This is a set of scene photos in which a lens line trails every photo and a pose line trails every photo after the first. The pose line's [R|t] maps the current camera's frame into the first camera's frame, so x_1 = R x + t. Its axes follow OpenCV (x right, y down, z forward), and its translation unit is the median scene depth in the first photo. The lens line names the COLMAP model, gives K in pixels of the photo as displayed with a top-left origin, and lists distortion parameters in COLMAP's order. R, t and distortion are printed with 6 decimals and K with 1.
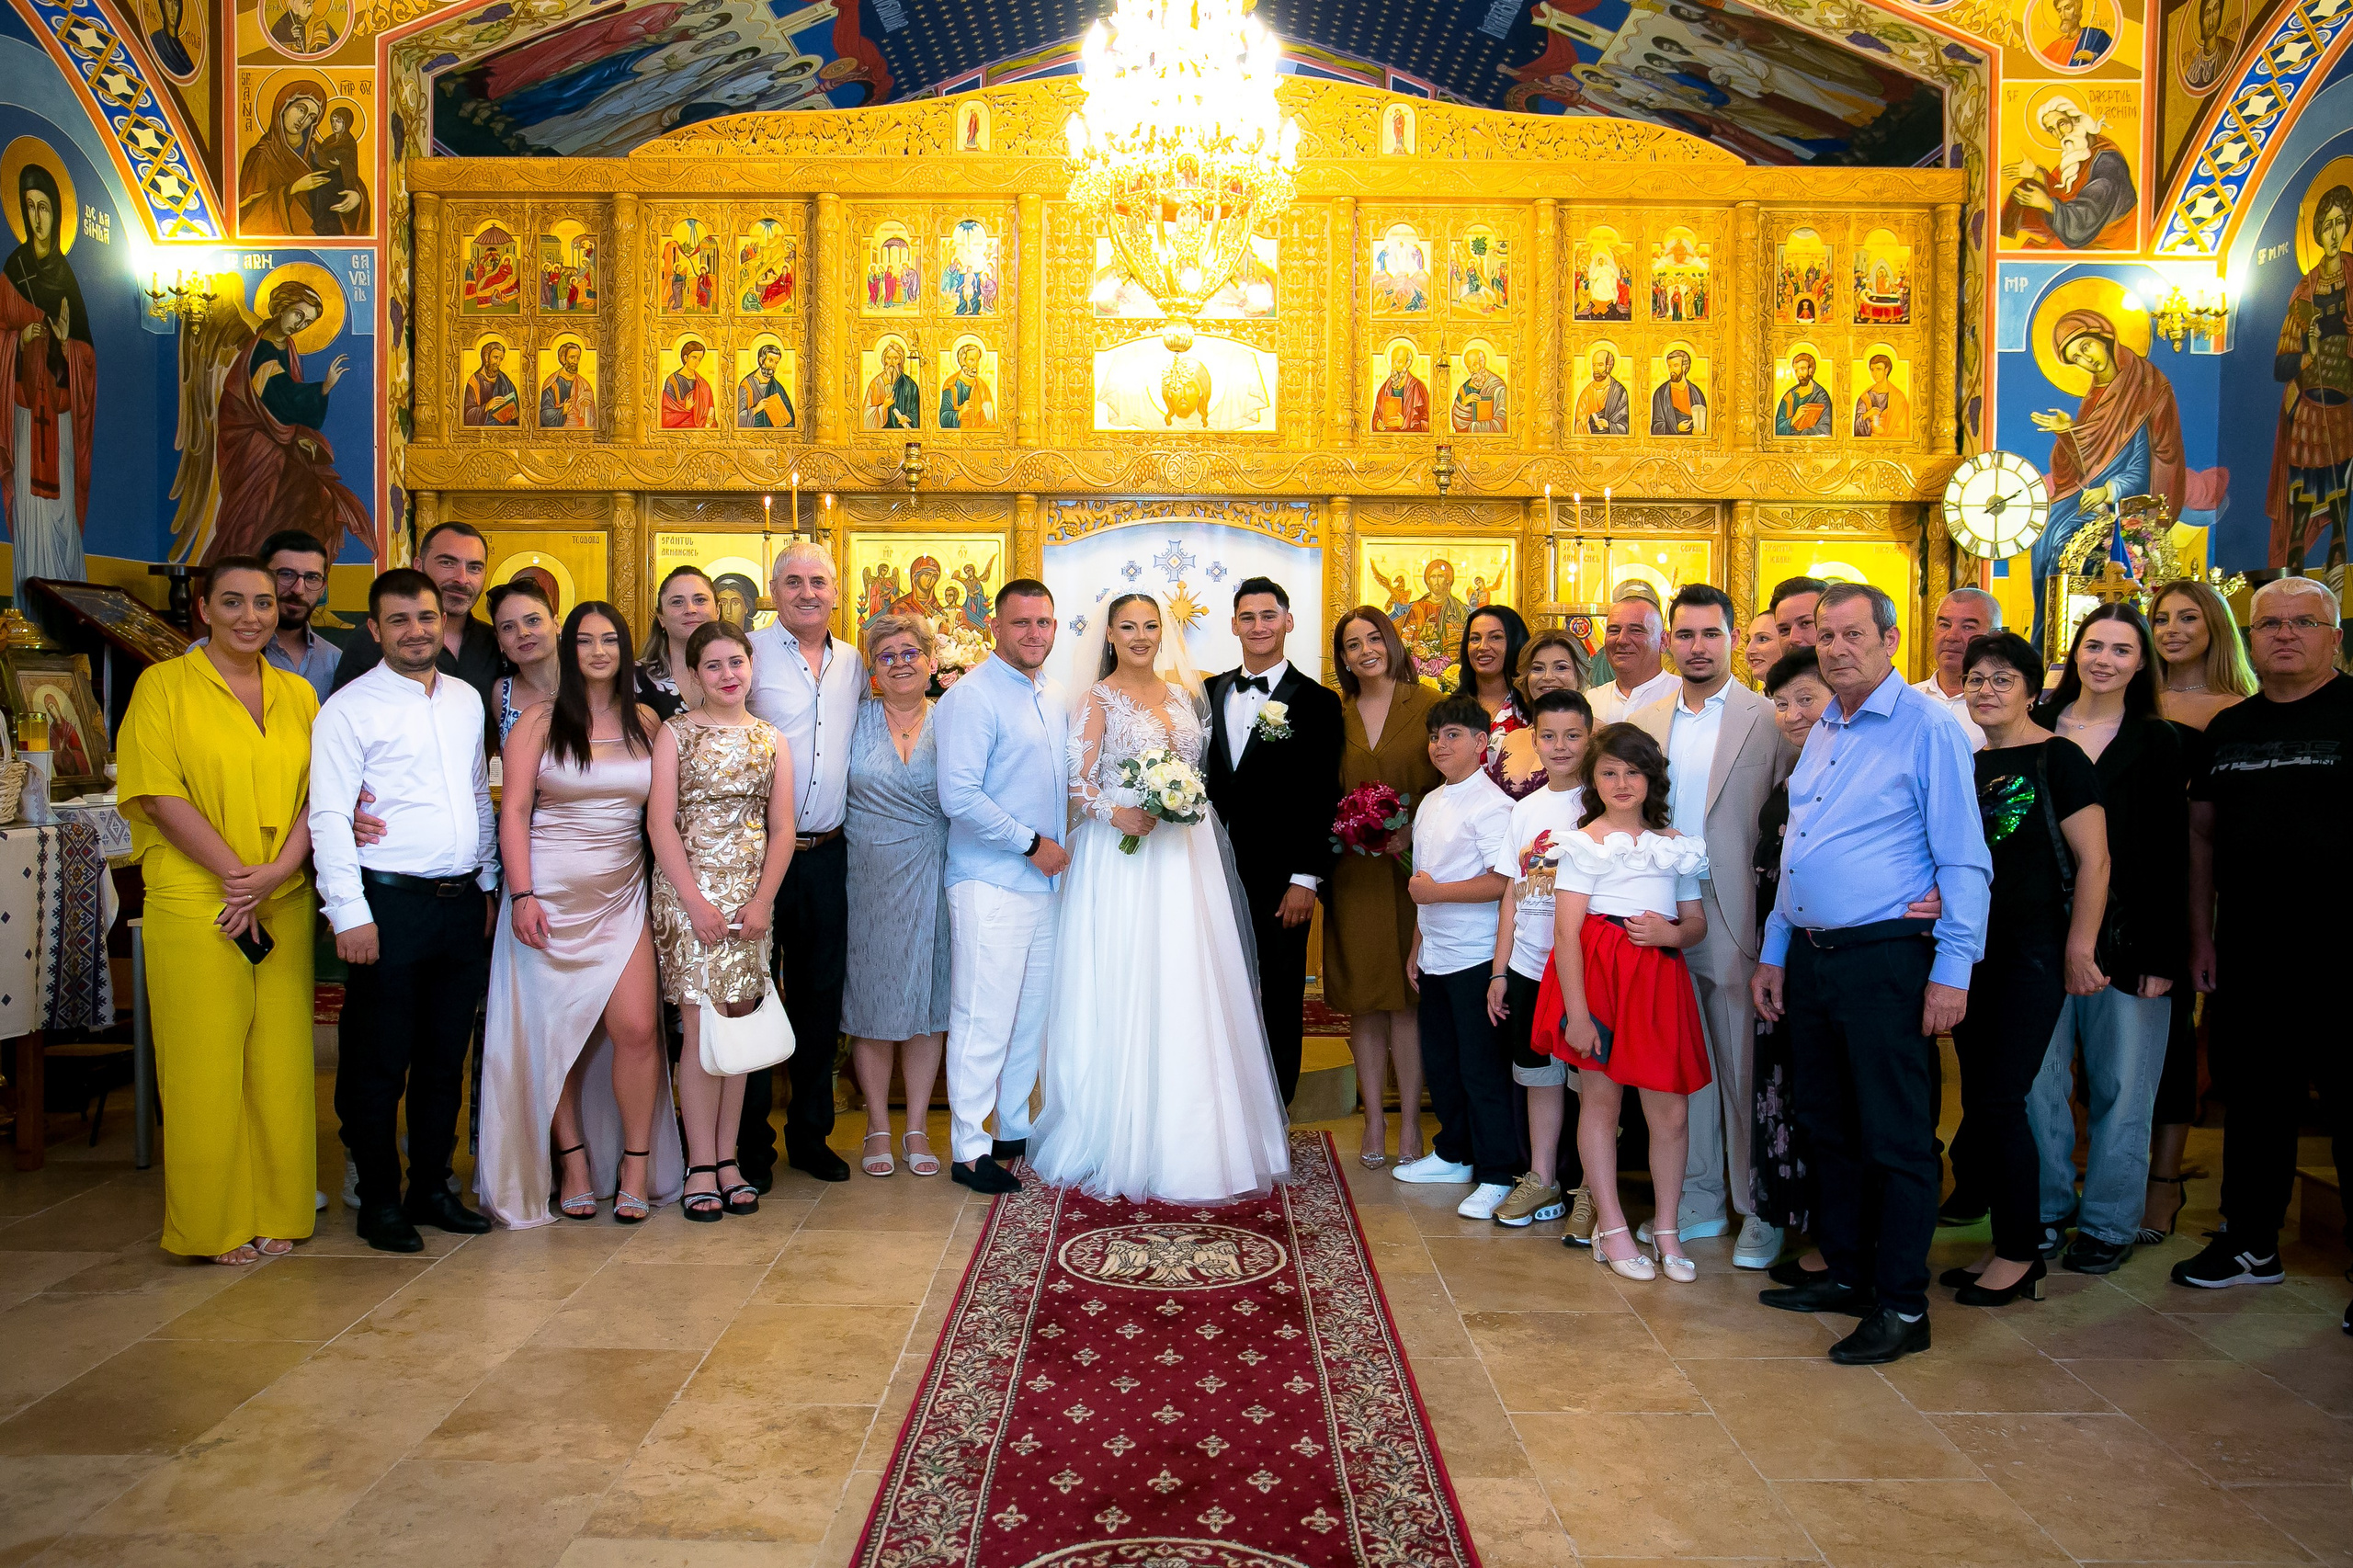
lens RADIAL K [[2248.2, 0, 1176.5], [0, 2248.2, 784.0], [0, 0, 1]] dist [0.002231, 0.000497]
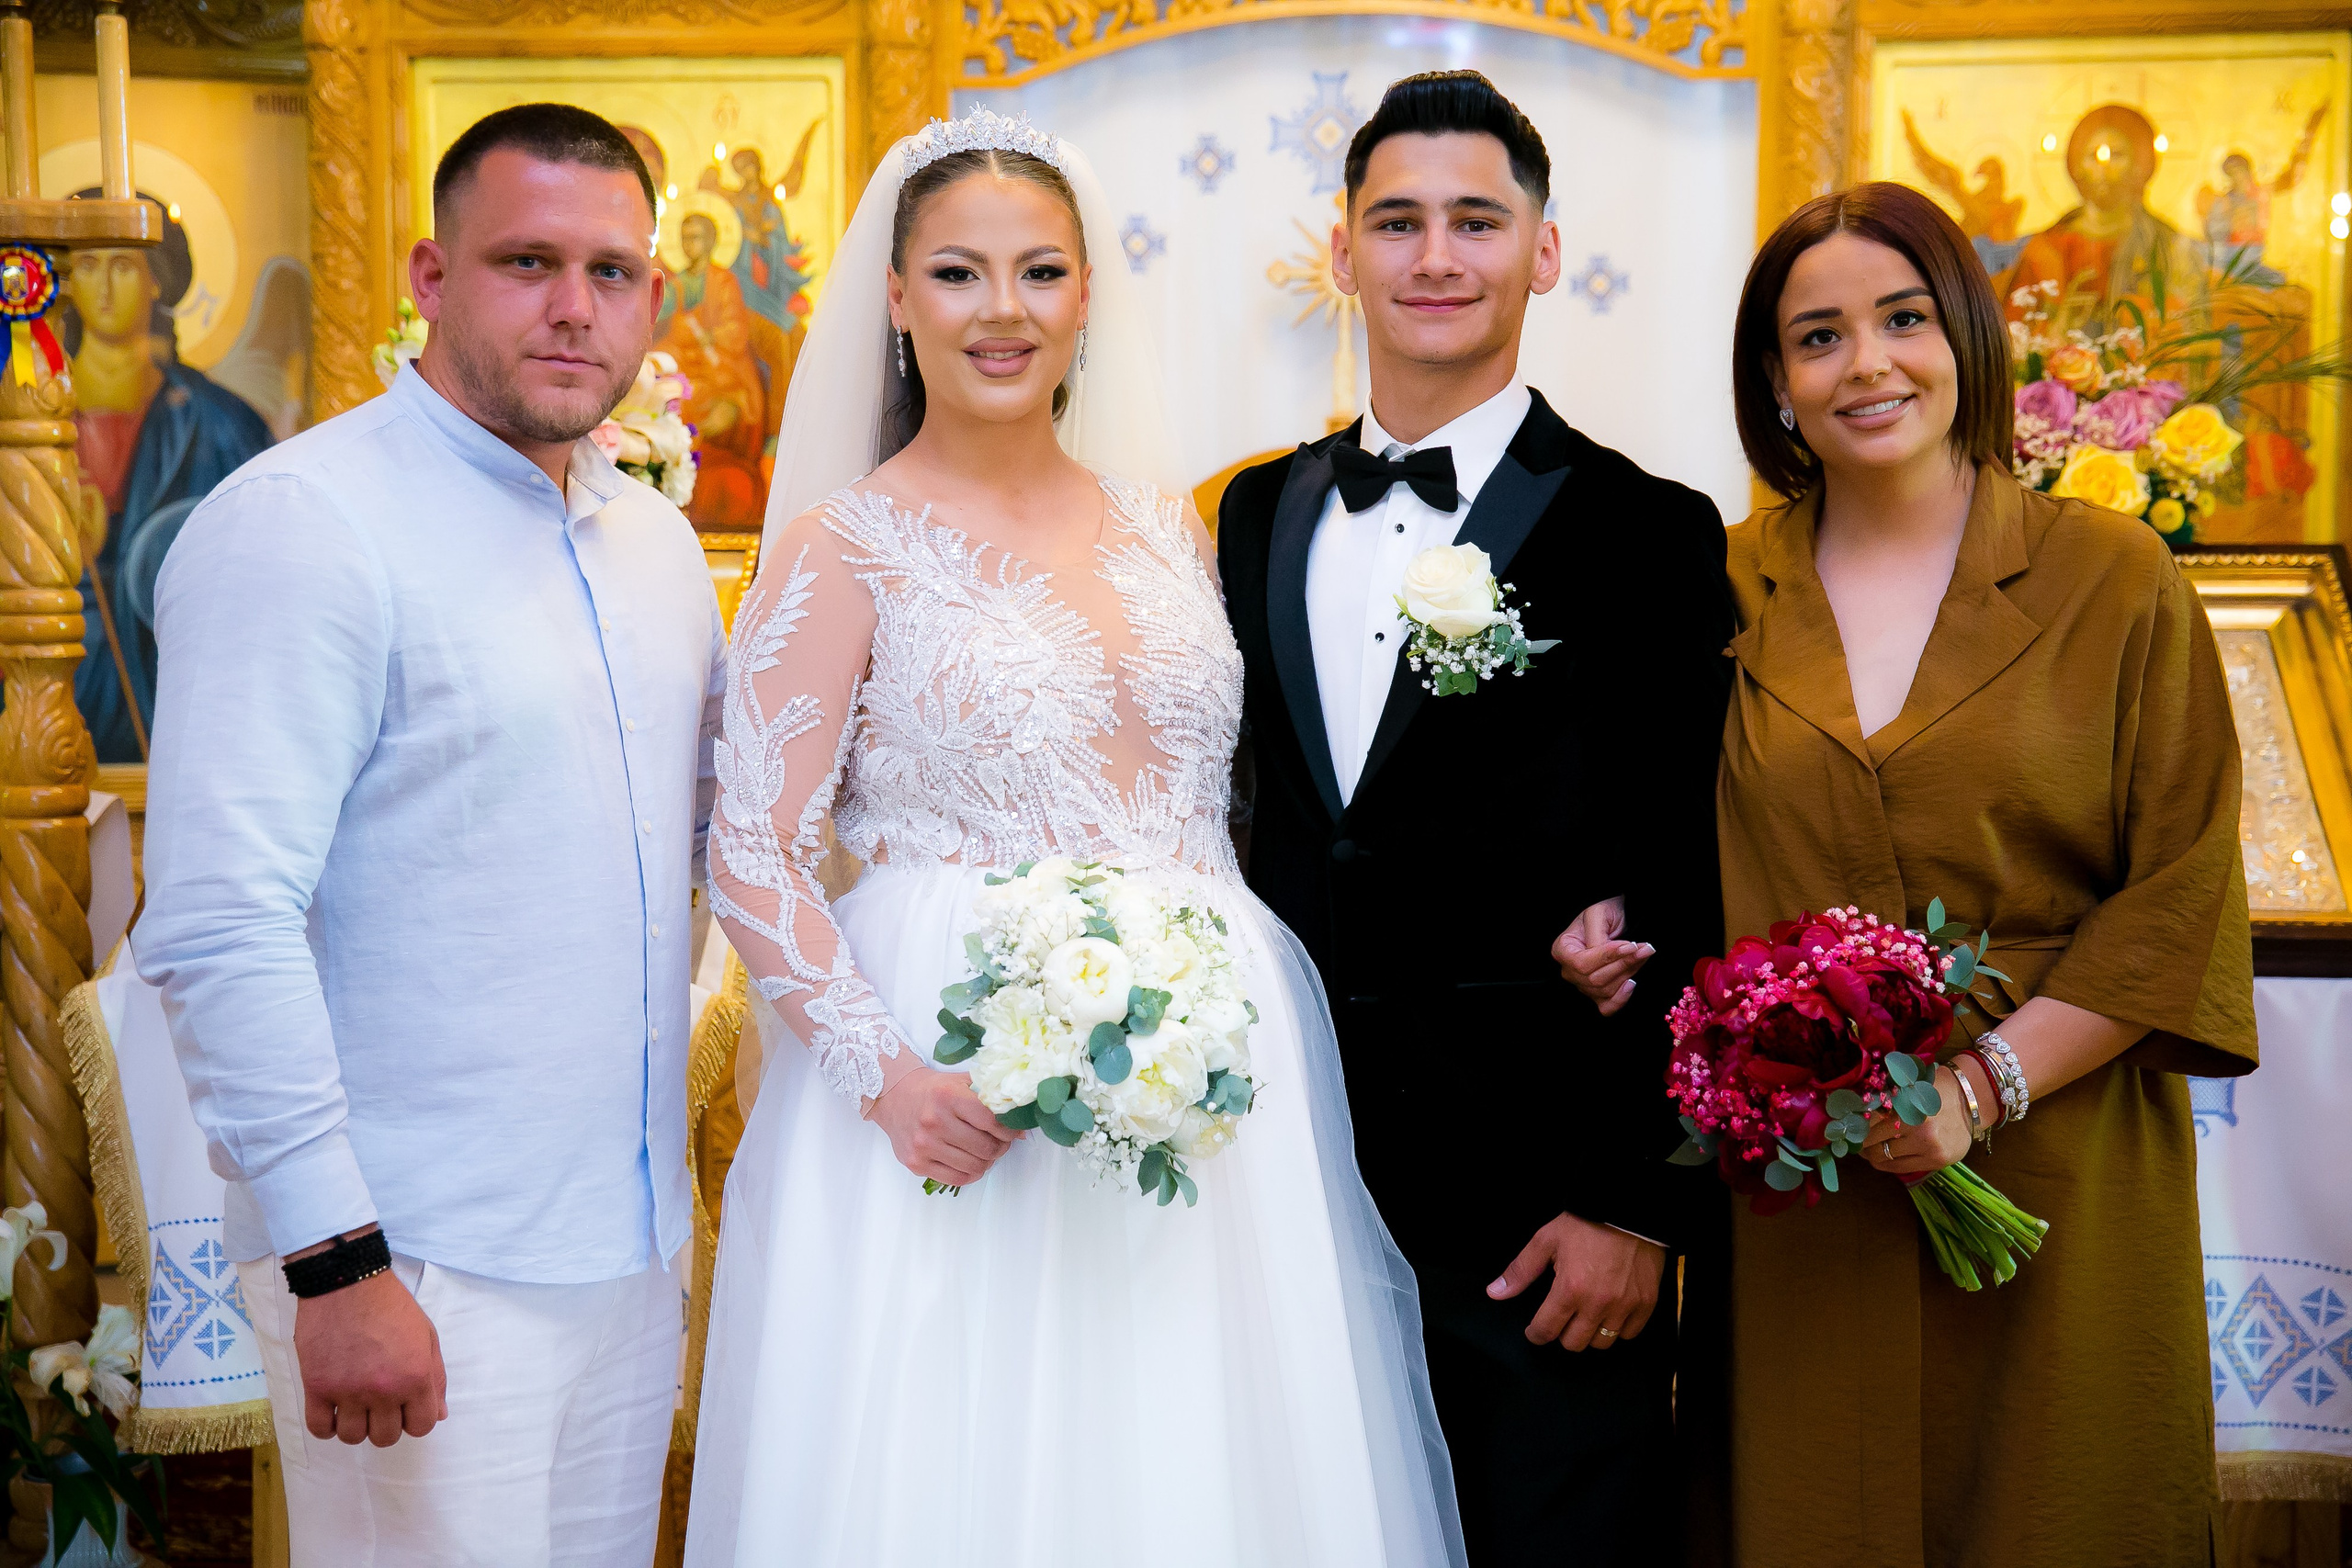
lens RADIAL K [[3646.7, 0, 1176.0], [0, 3646.7, 784.0], [0, 0, 1]] dist [0.171999, -0.038343]
pose [[0.993522, 0.001405, -0.113630, 0.041317], [0.002767, 0.999328, 0.036549, -0.018947], [0.113605, -0.036627, 0.992851, 0.435280]]
